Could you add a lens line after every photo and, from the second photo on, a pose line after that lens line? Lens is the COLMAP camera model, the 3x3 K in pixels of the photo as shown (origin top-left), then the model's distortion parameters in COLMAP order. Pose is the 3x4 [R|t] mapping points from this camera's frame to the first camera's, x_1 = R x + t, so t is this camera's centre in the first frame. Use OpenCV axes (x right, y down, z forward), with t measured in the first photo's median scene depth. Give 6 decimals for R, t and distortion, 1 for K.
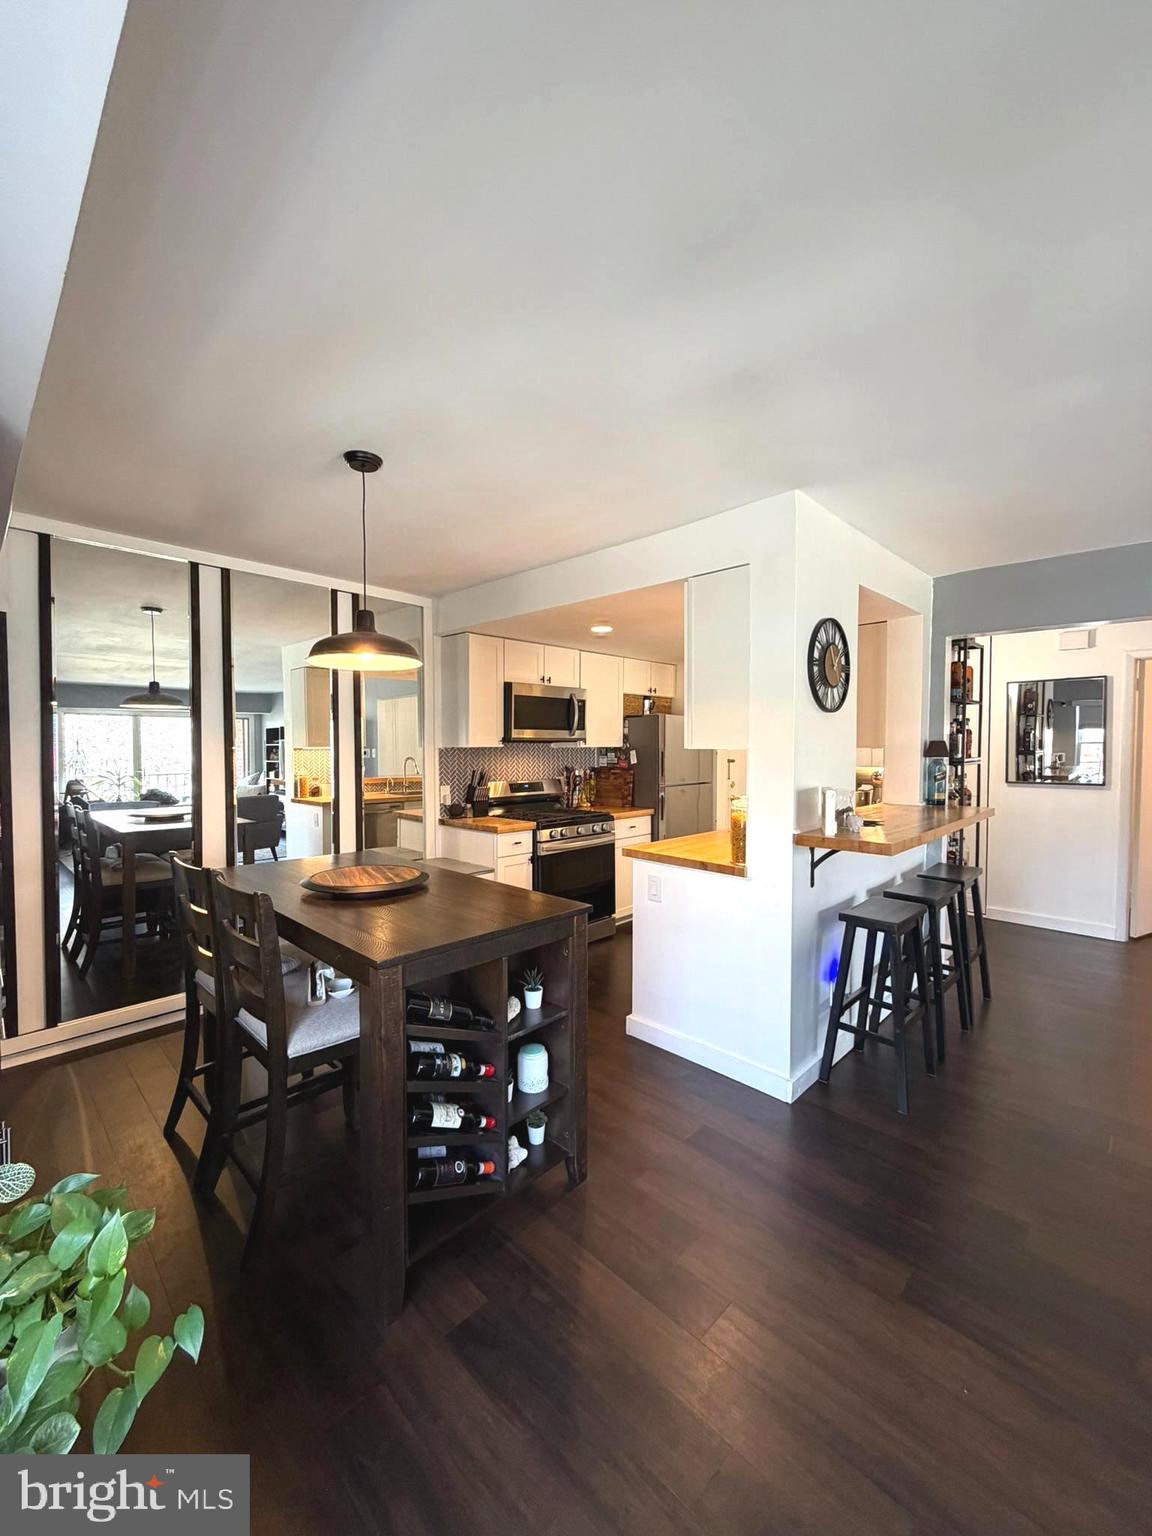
lens RADIAL K [[612.8, 0, 570.6], [0, 612.8, 767.9], [0, 0, 1]] dist [-0.001980, 0.000893]
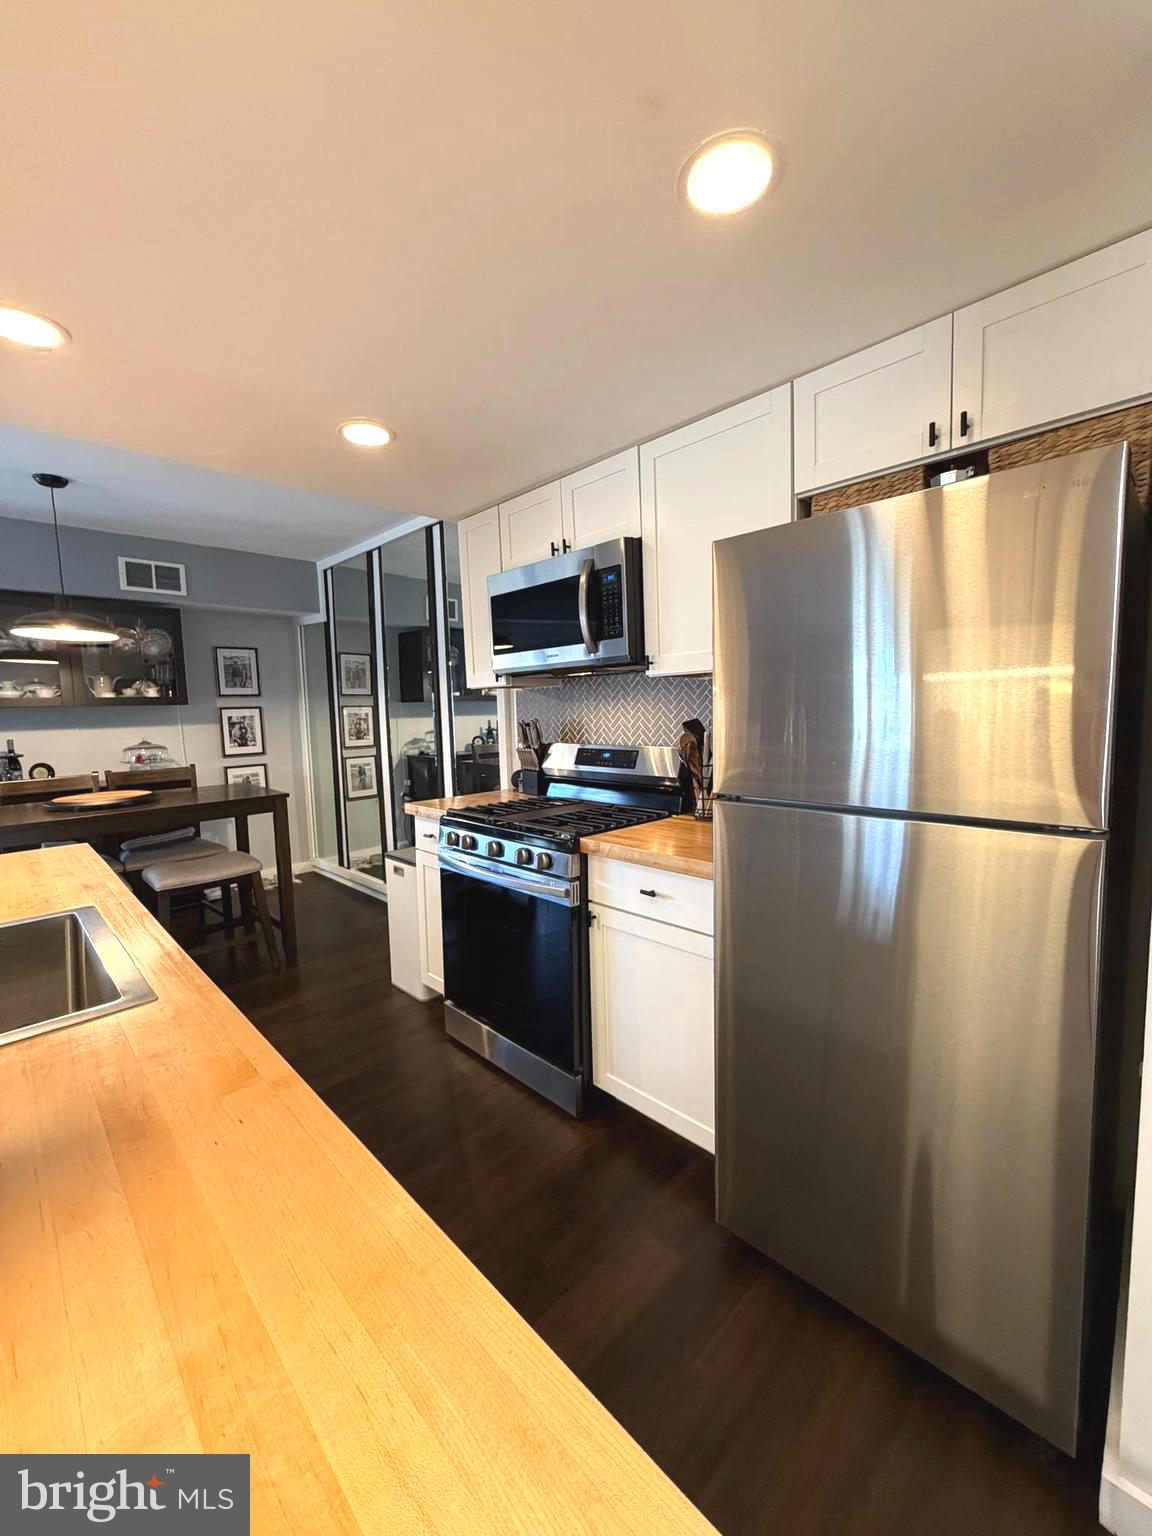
lens RADIAL K [[612.8, 0, 577.0], [0, 612.8, 760.6], [0, 0, 1]] dist [-0.001980, 0.000893]
pose [[-0.013608, 0.086557, -0.996154, 0.481029], [-0.009420, 0.996191, 0.086688, -0.012874], [0.999863, 0.010563, -0.012740, 1.028131]]
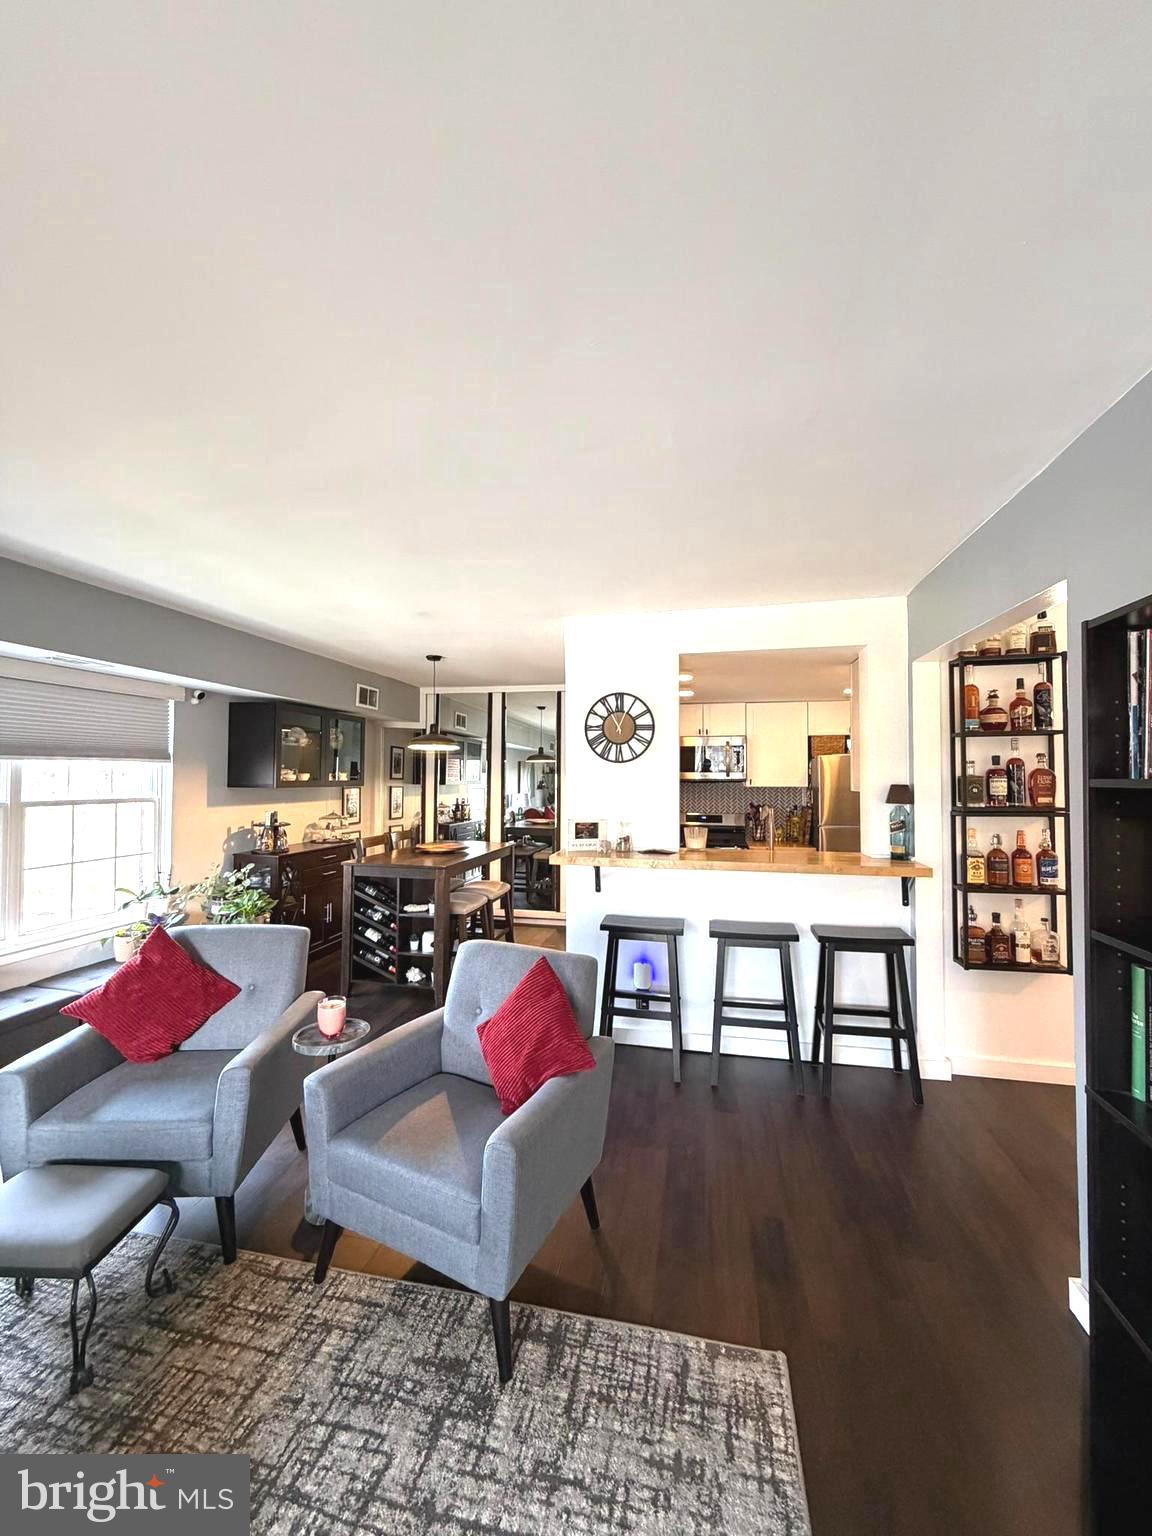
lens RADIAL K [[612.8, 0, 576.3], [0, 612.8, 765.0], [0, 0, 1]] dist [-0.001980, 0.000893]
pose [[0.542299, -0.018403, -0.839984, 0.865637], [-0.033887, 0.998468, -0.043753, -0.014855], [0.839502, 0.052191, 0.540845, 0.116024]]
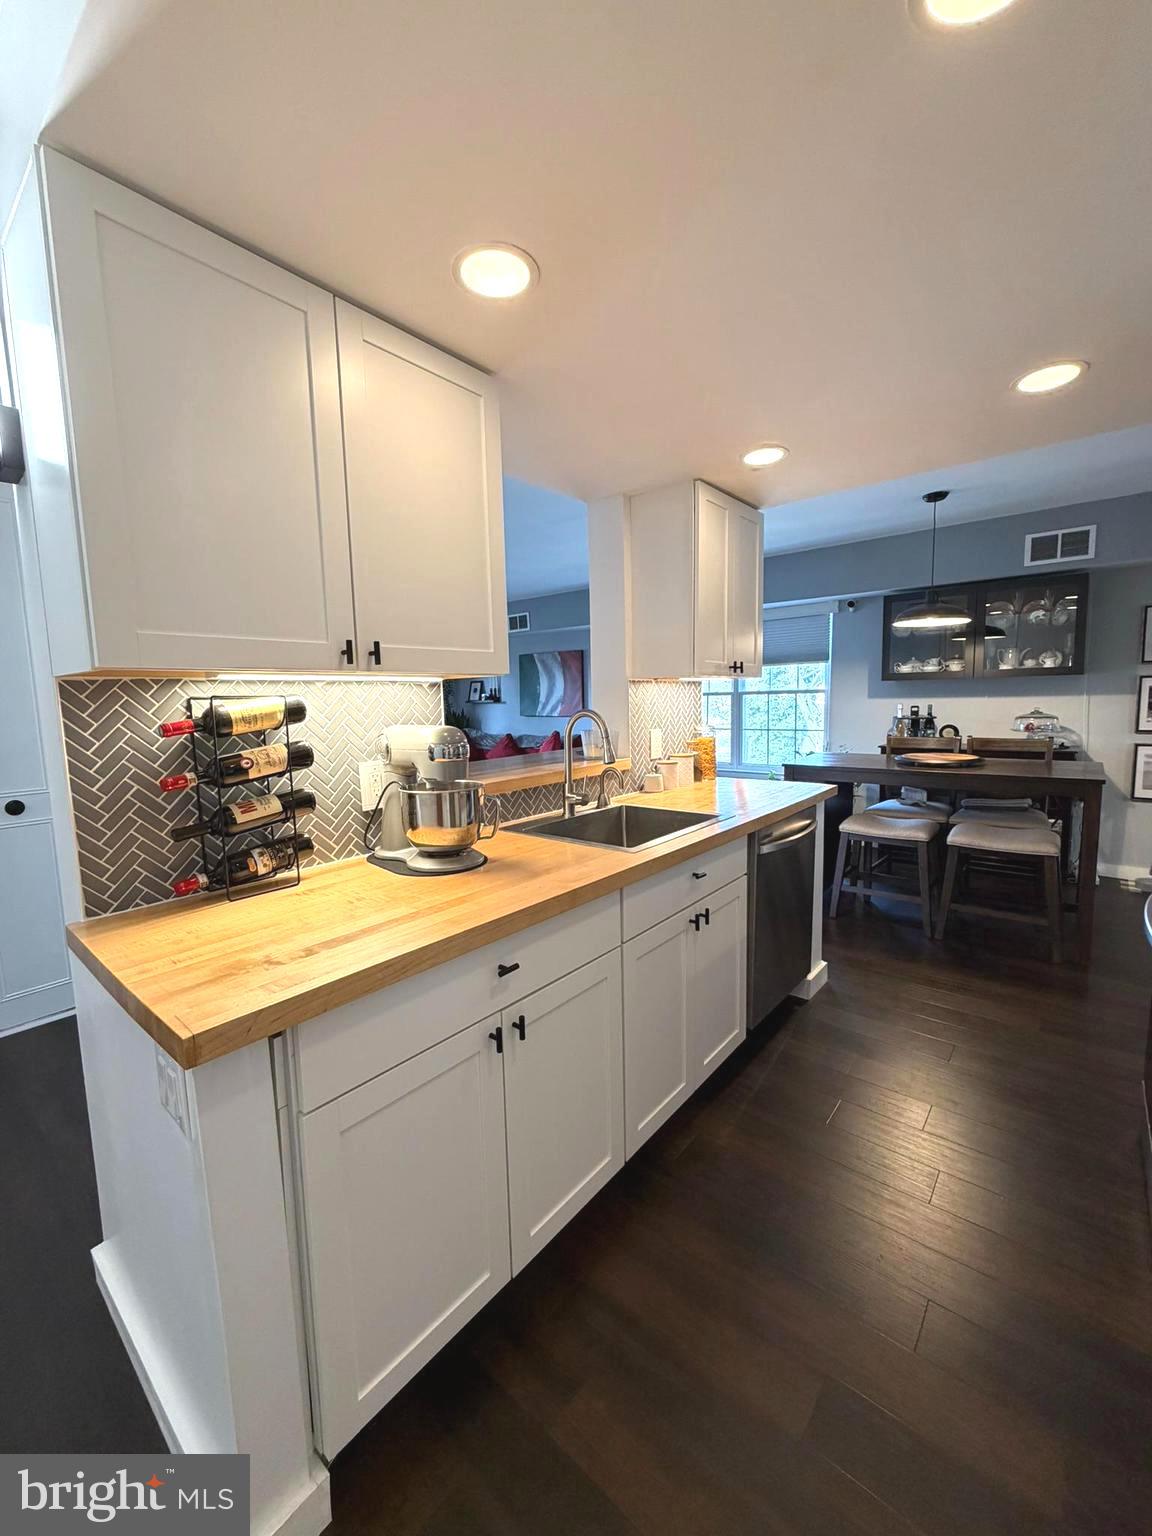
lens RADIAL K [[612.8, 0, 572.5], [0, 612.8, 765.0], [0, 0, 1]] dist [-0.001980, 0.000893]
pose [[-0.995848, 0.036442, -0.083424, 0.370055], [0.023405, 0.988069, 0.152226, -0.033859], [0.087976, 0.149641, -0.984819, 1.247152]]
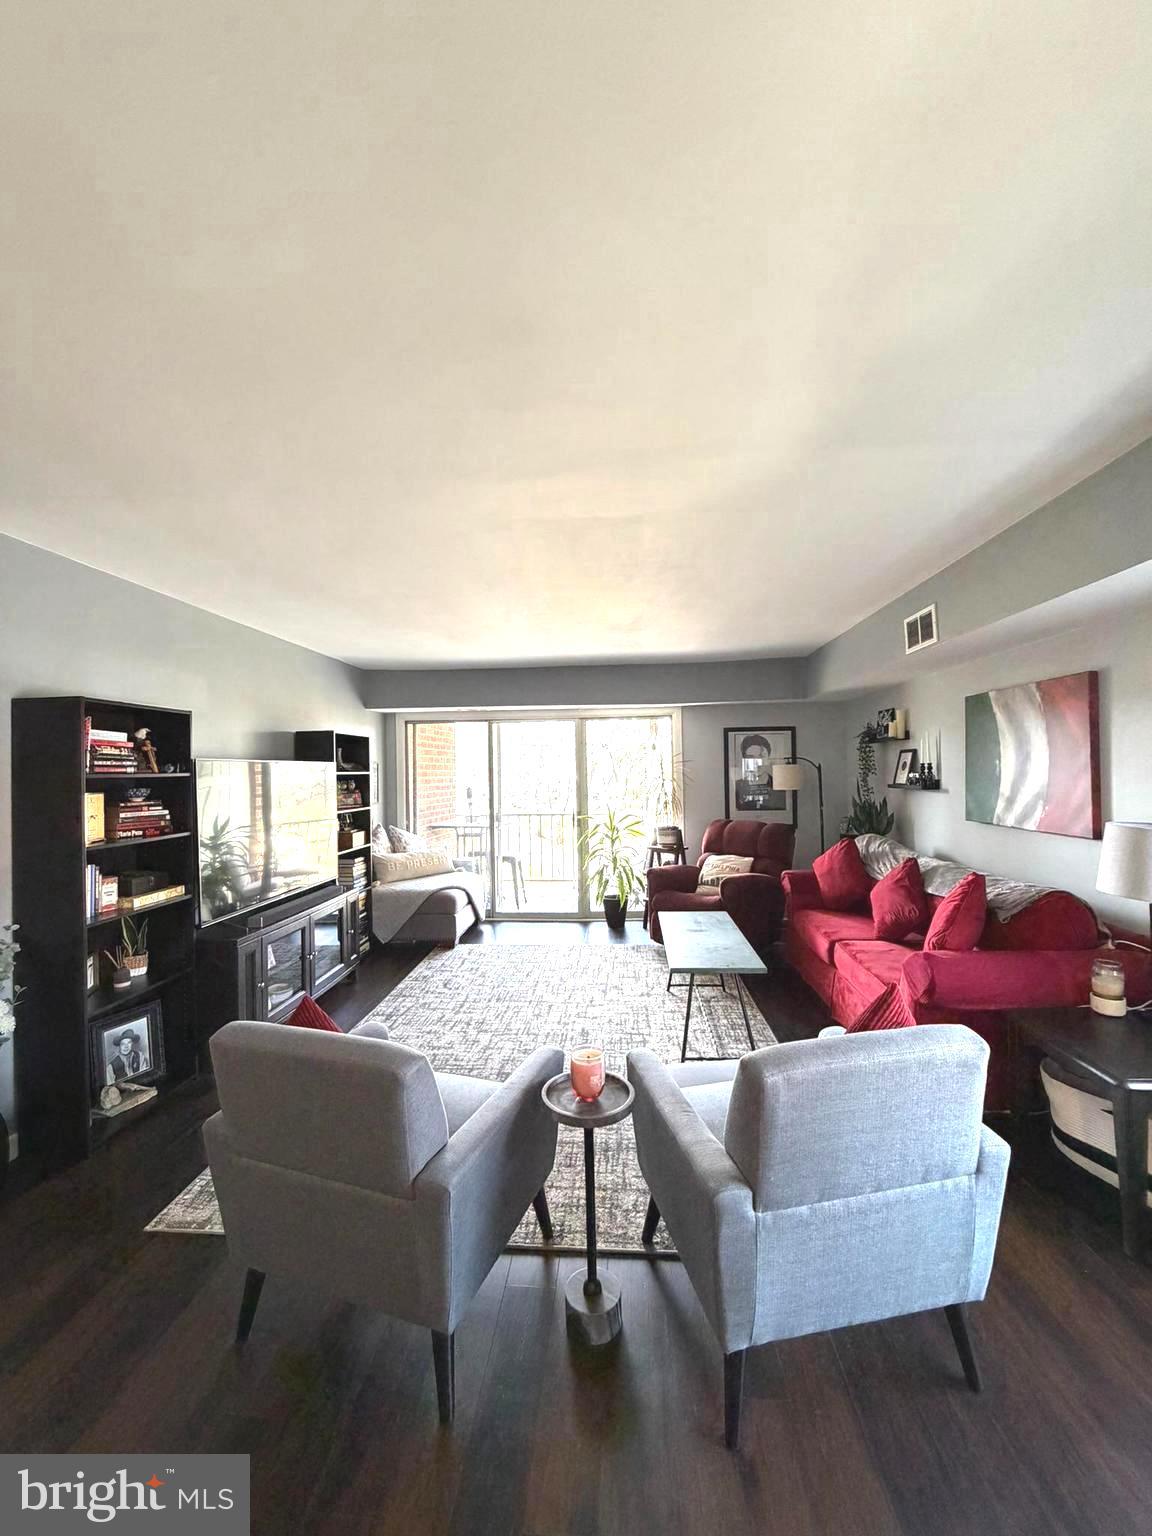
lens RADIAL K [[612.8, 0, 578.5], [0, 612.8, 765.4], [0, 0, 1]] dist [-0.001980, 0.000893]
pose [[-0.648855, 0.017292, 0.760715, 0.072579], [0.043641, 0.998942, 0.014516, -0.022396], [-0.759659, 0.042617, -0.648923, 0.458967]]
